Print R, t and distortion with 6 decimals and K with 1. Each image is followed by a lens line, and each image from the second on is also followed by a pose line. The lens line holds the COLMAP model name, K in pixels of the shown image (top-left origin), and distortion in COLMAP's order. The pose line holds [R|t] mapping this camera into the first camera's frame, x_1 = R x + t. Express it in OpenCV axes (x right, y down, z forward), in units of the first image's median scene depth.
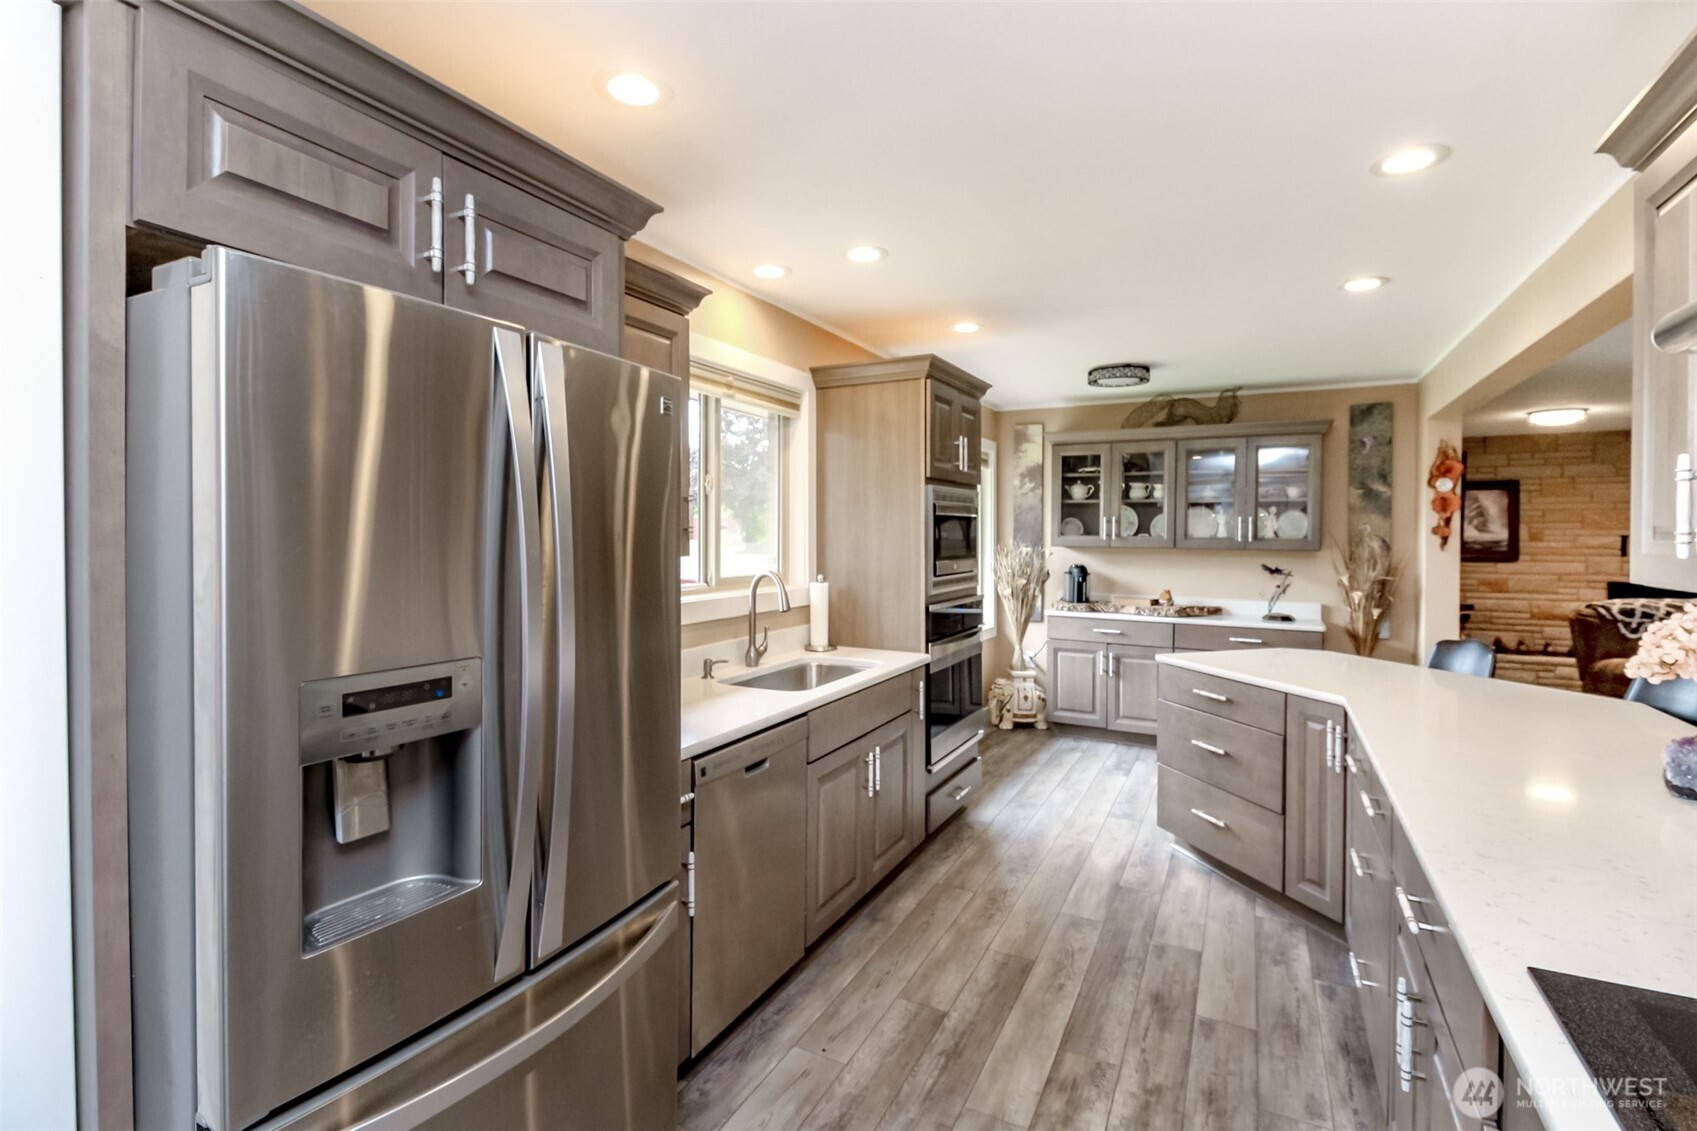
lens RADIAL K [[778.9, 0, 845.7], [0, 778.9, 541.7], [0, 0, 1]] dist [-0.001185, -0.000137]
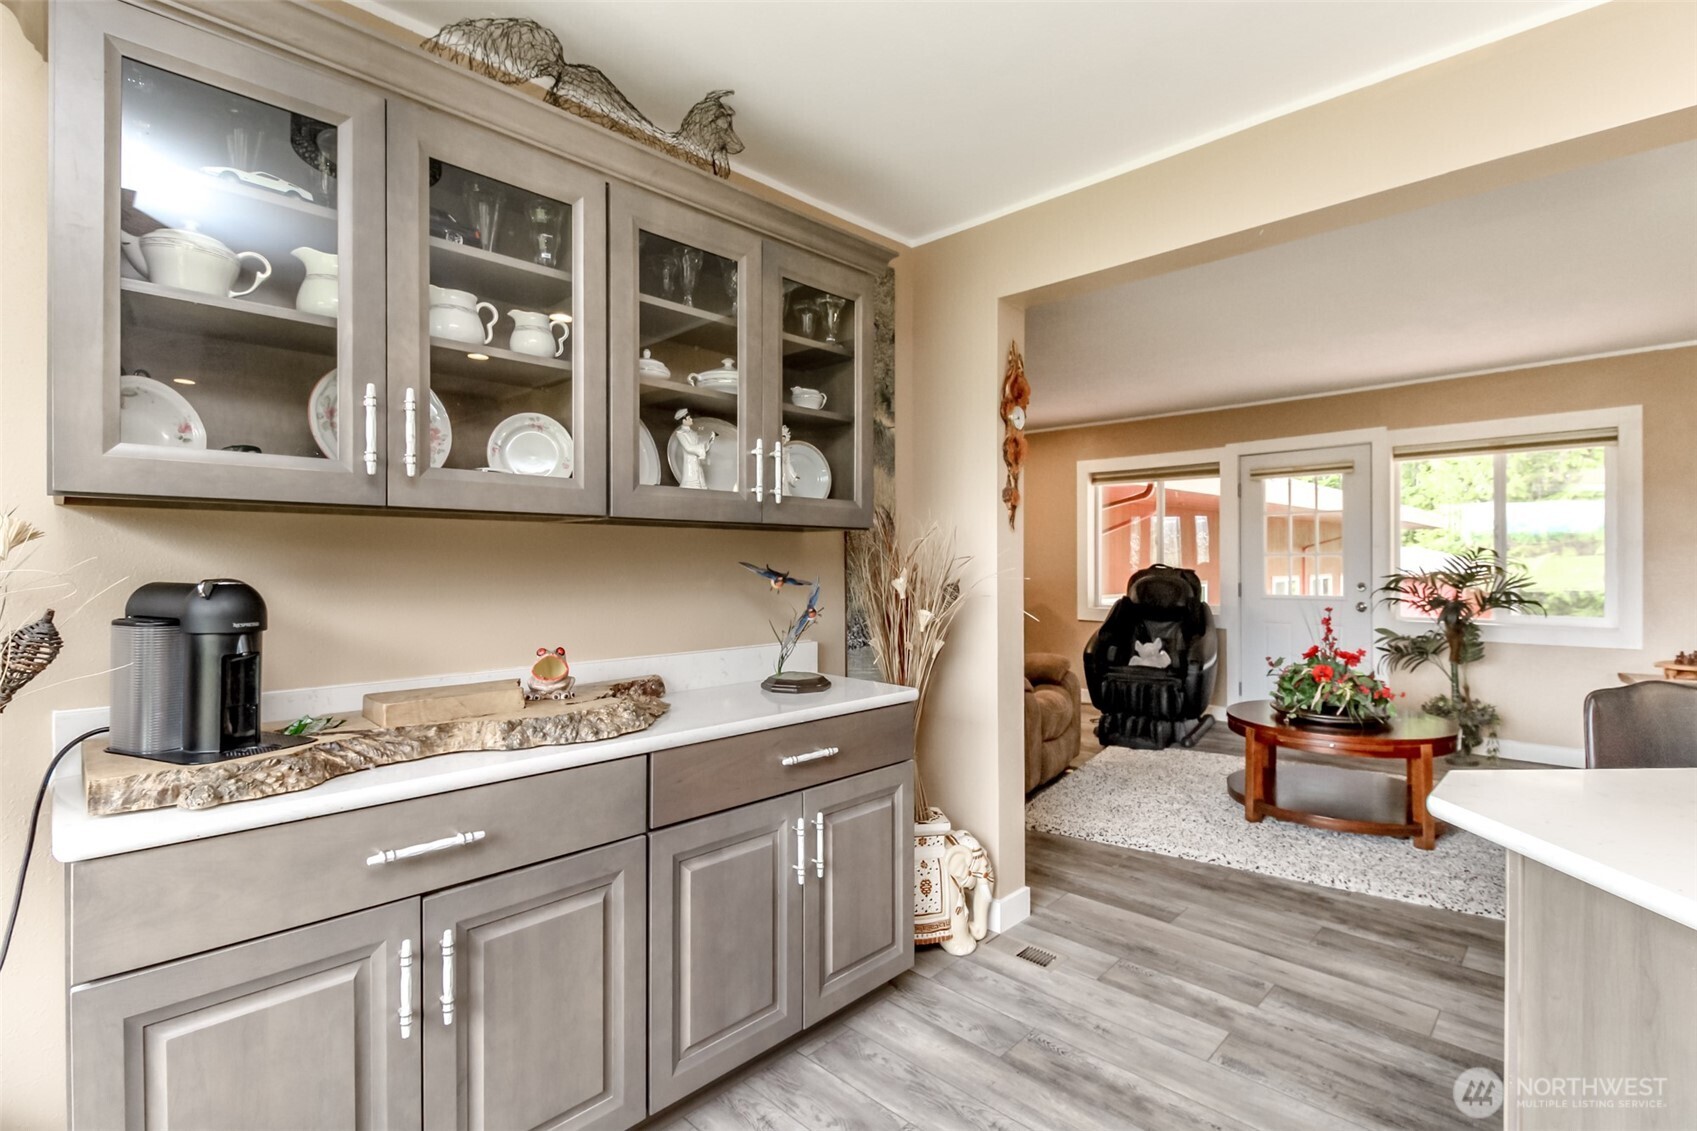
lens RADIAL K [[778.9, 0, 845.7], [0, 778.9, 541.7], [0, 0, 1]] dist [-0.001185, -0.000137]
pose [[0.277809, 0.001440, 0.960635, 0.137013], [-0.005067, 0.999987, -0.000034, 0.018244], [-0.960623, -0.004858, 0.277813, 0.800572]]
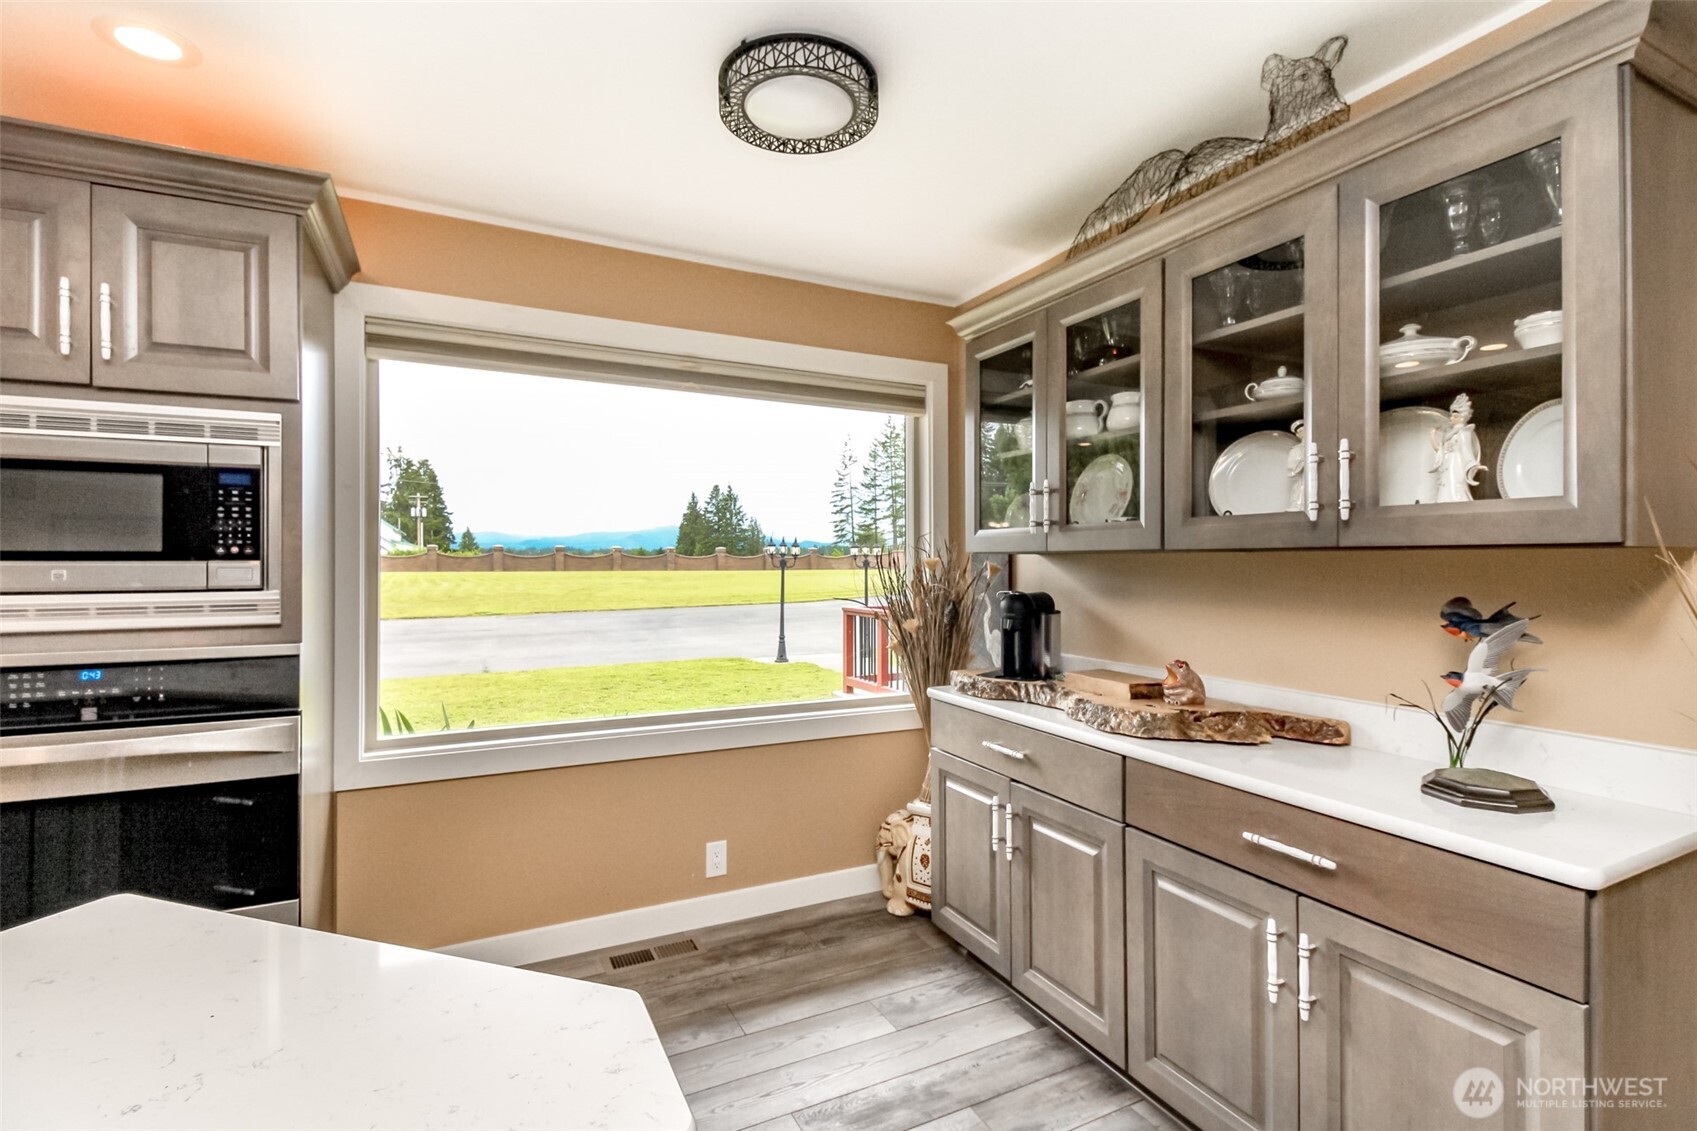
lens RADIAL K [[801.0, 0, 872.4], [0, 801.0, 587.7], [0, 0, 1]] dist [-0.000627, -0.000096]
pose [[0.818008, 0.018113, -0.574921, 0.519727], [-0.014315, 0.999836, 0.011132, 0.023948], [0.575028, -0.000876, 0.818133, 0.599260]]
